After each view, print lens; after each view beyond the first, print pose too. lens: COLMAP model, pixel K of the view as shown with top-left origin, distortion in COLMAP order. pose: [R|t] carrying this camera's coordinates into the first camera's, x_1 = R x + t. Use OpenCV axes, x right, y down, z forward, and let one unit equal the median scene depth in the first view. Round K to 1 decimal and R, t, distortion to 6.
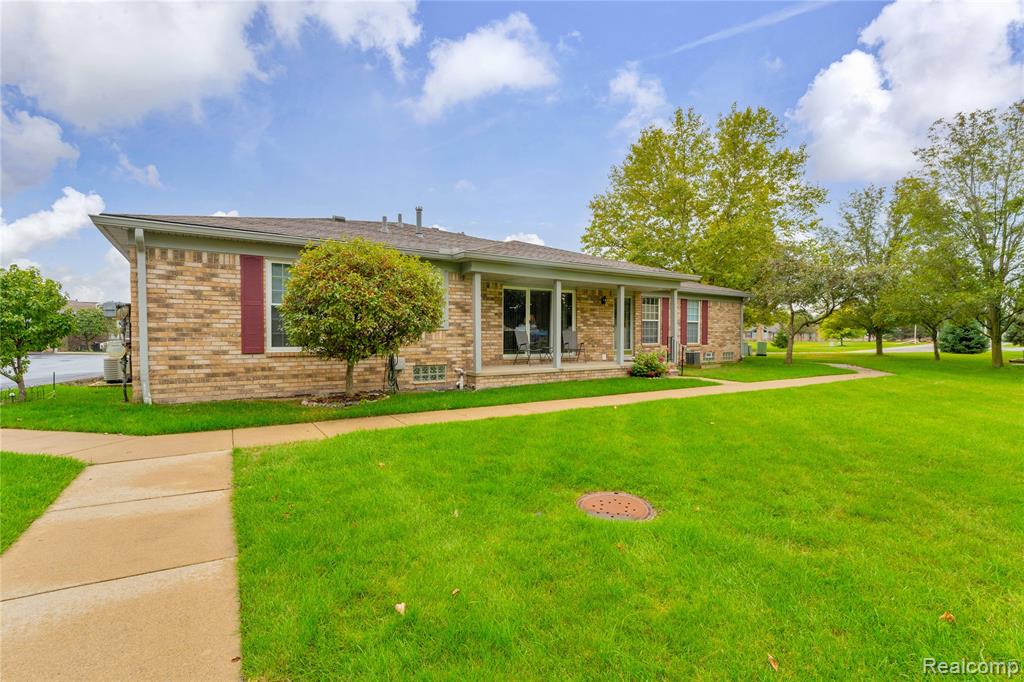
lens RADIAL K [[486.9, 0, 512.0], [0, 486.9, 341.0], [0, 0, 1]] dist [0.002875, 0.000336]
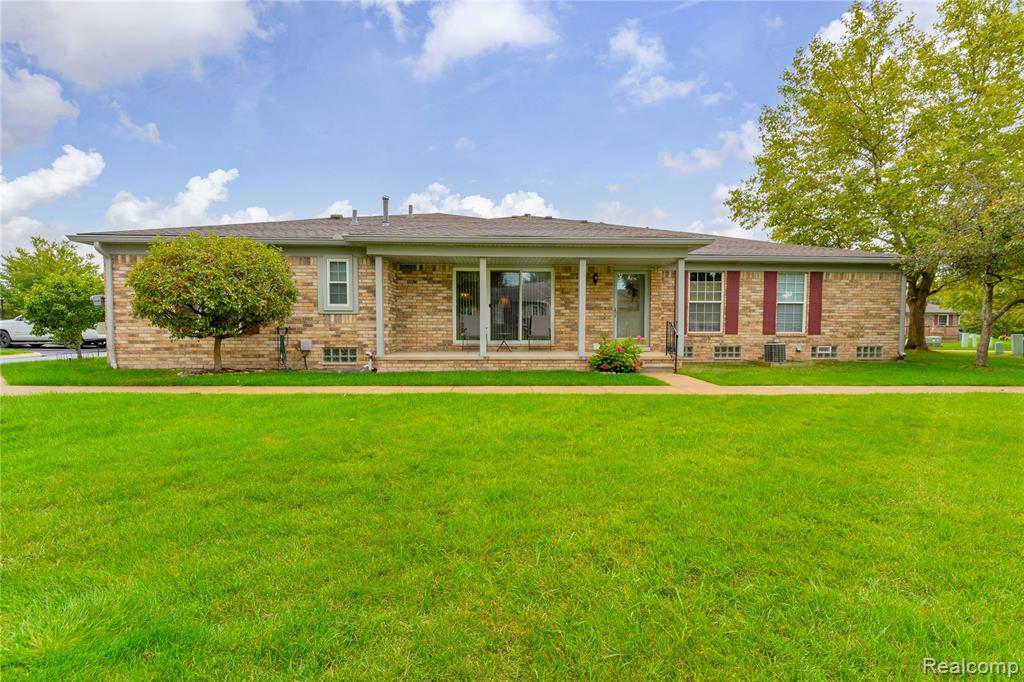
lens RADIAL K [[471.9, 0, 515.5], [0, 471.9, 349.6], [0, 0, 1]] dist [0.000153, 0.000443]
pose [[0.854524, 0.026941, -0.518713, 0.600714], [-0.008022, 0.999219, 0.038682, 0.010212], [0.519351, -0.028894, 0.854073, 0.286702]]
